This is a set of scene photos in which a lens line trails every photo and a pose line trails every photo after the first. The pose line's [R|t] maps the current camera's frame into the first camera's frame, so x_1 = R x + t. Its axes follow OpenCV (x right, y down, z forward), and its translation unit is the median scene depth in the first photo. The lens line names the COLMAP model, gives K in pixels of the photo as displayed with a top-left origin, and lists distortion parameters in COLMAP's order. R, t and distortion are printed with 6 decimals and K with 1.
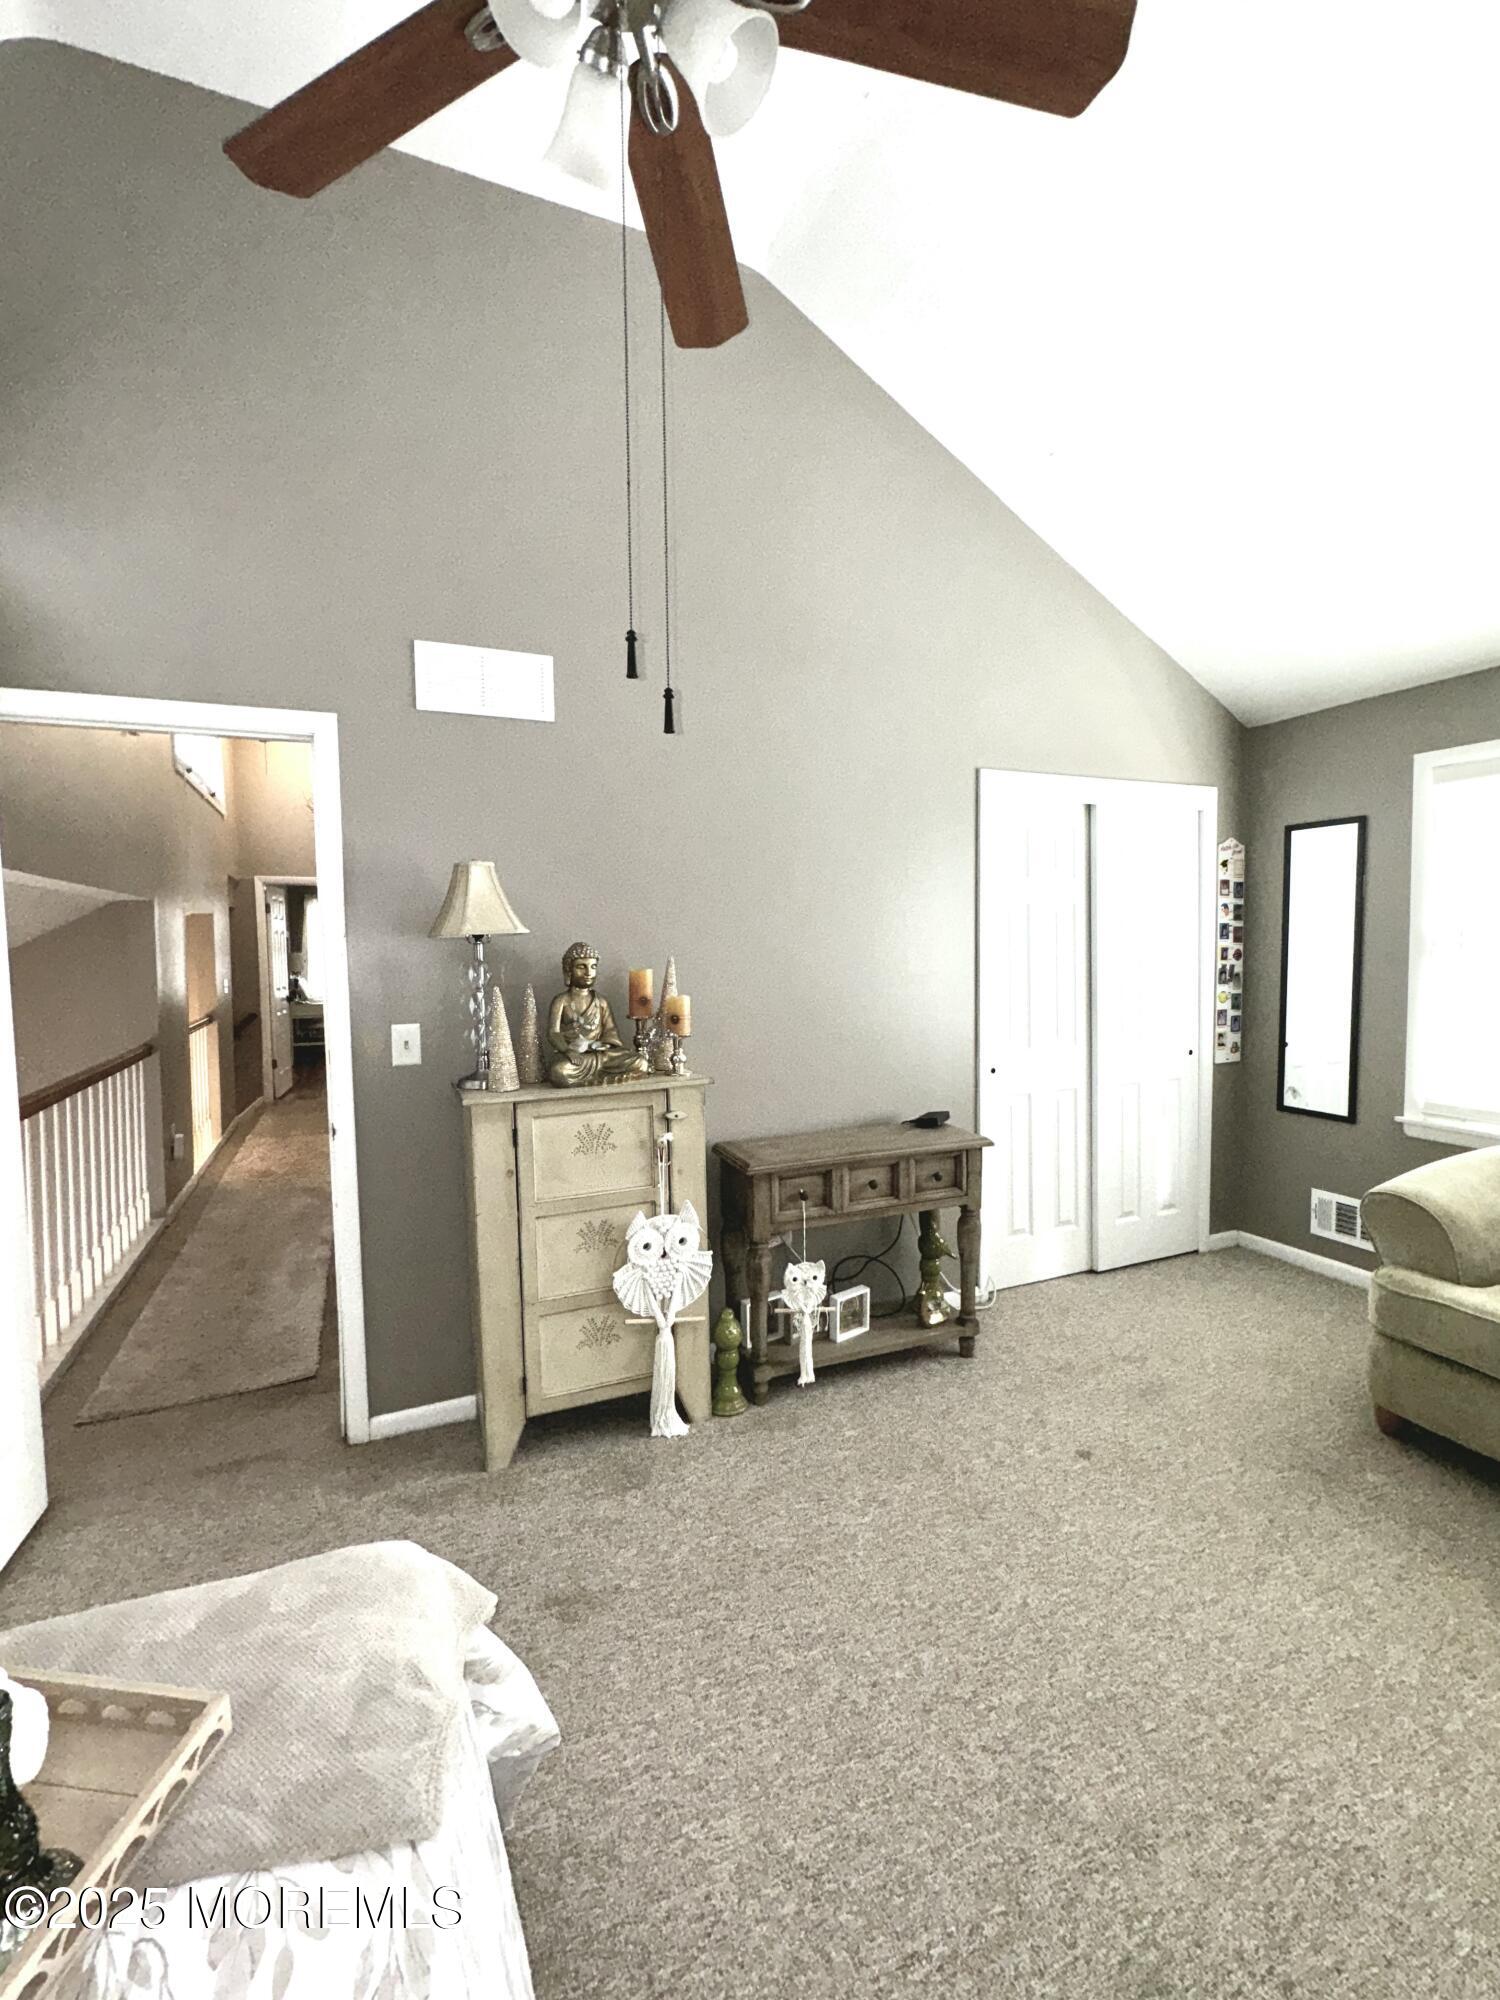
lens RADIAL K [[887.3, 0, 750.0], [0, 887.3, 1000.0], [0, 0, 1]] dist [-0.001494, -0.000069]
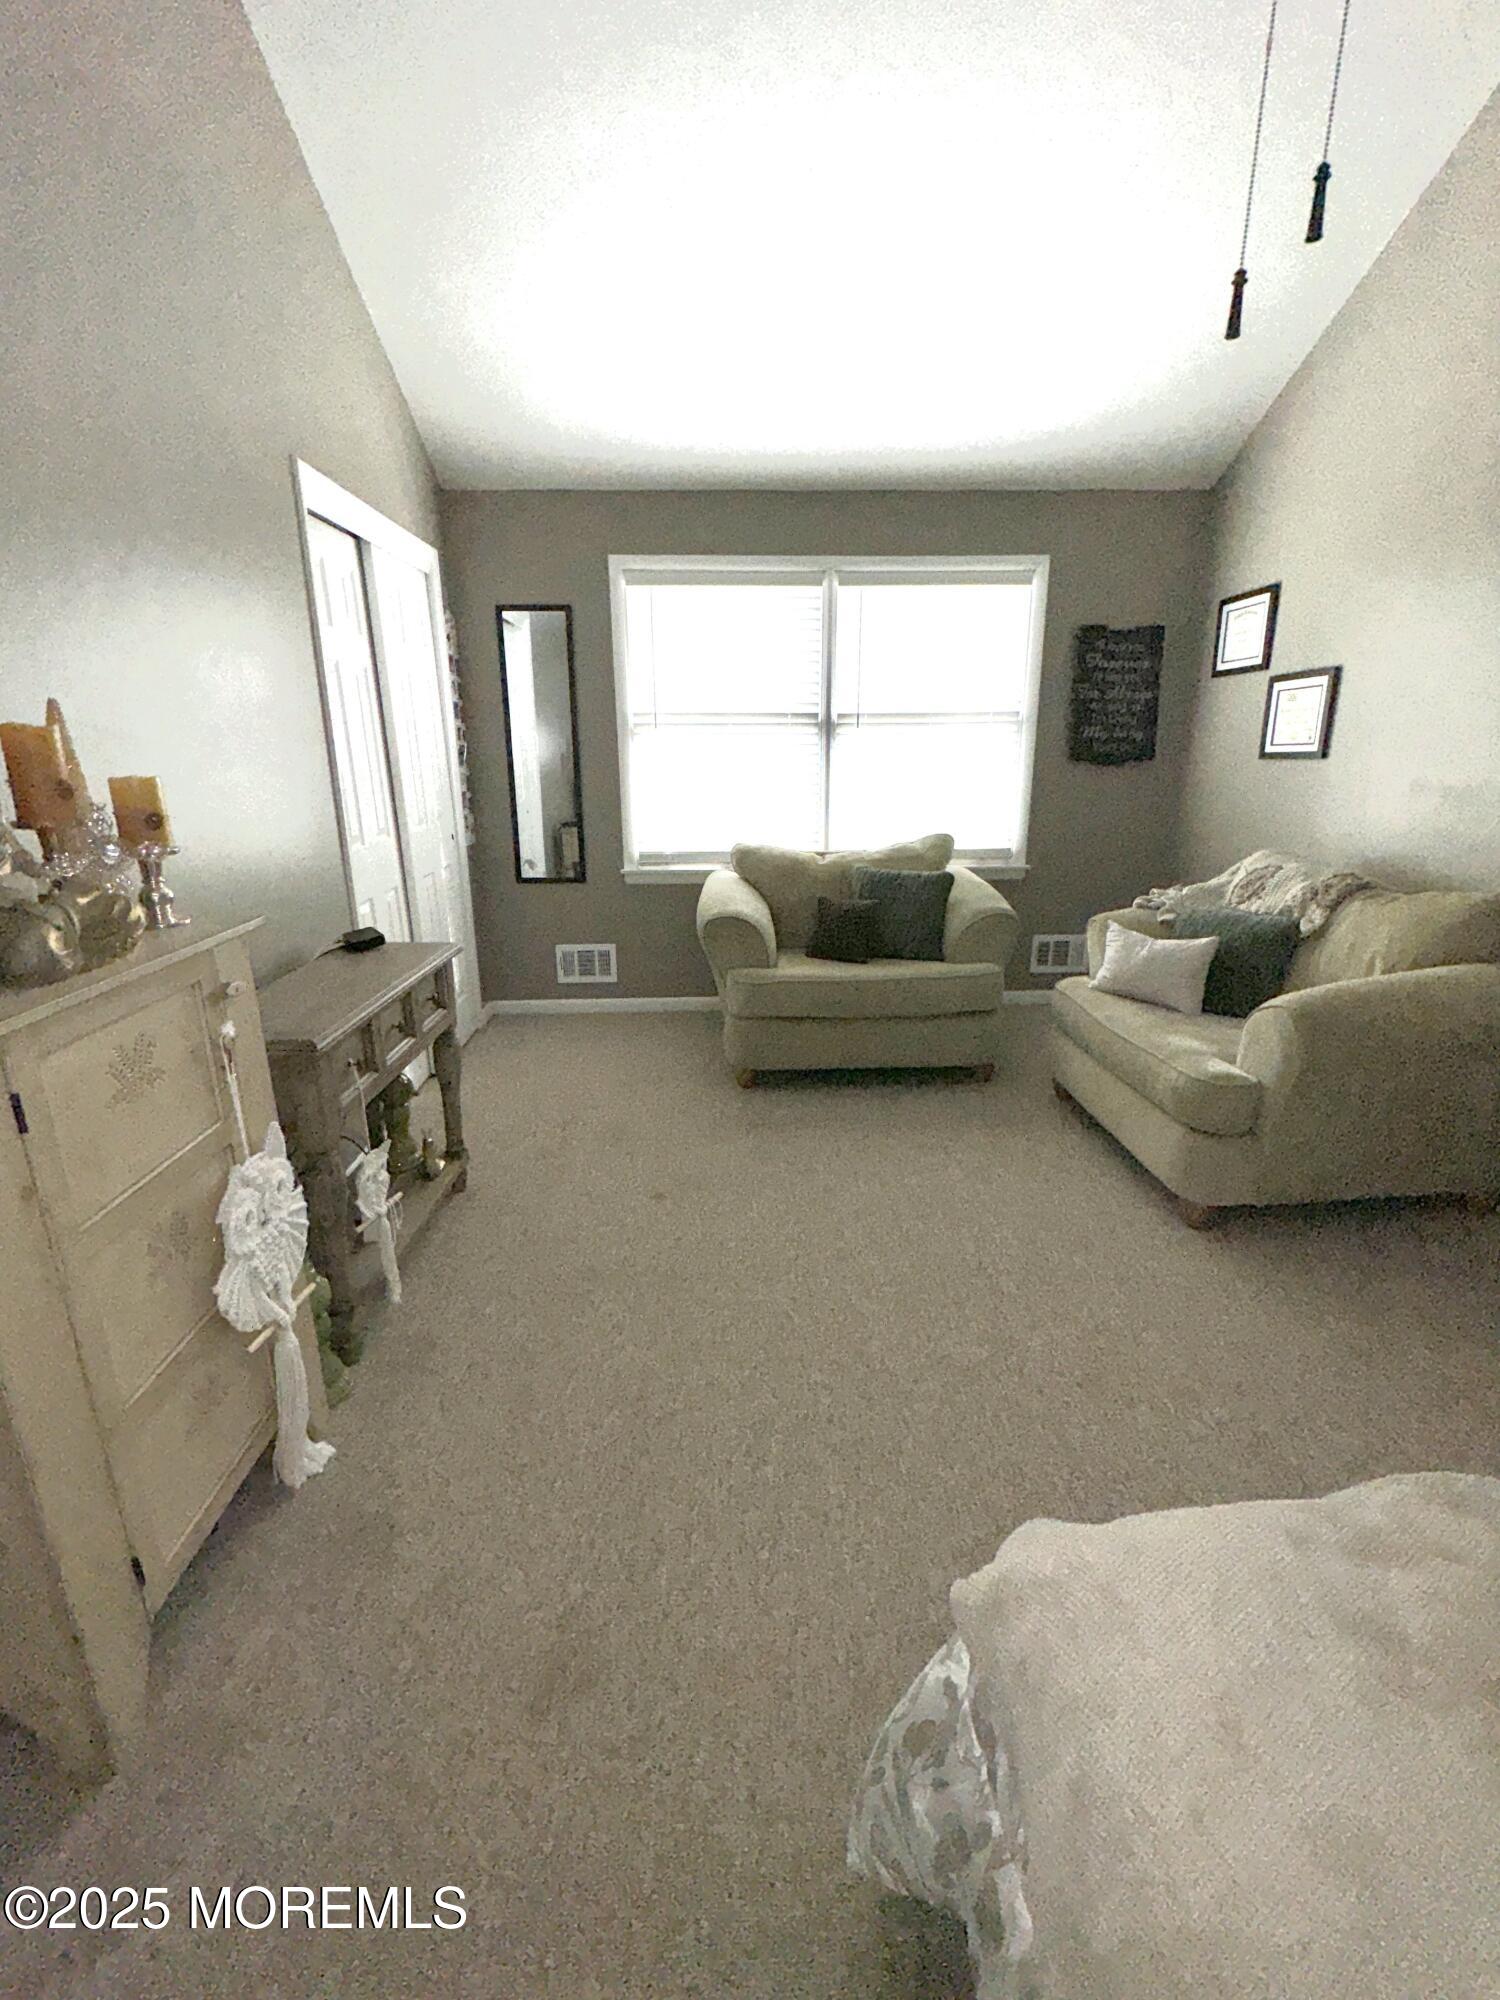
lens RADIAL K [[887.3, 0, 750.0], [0, 887.3, 1000.0], [0, 0, 1]] dist [-0.001494, -0.000069]
pose [[0.362565, -0.250566, 0.897643, -0.399132], [0.056999, 0.967338, 0.246998, 0.012071], [-0.930214, -0.038388, 0.365005, 0.402566]]
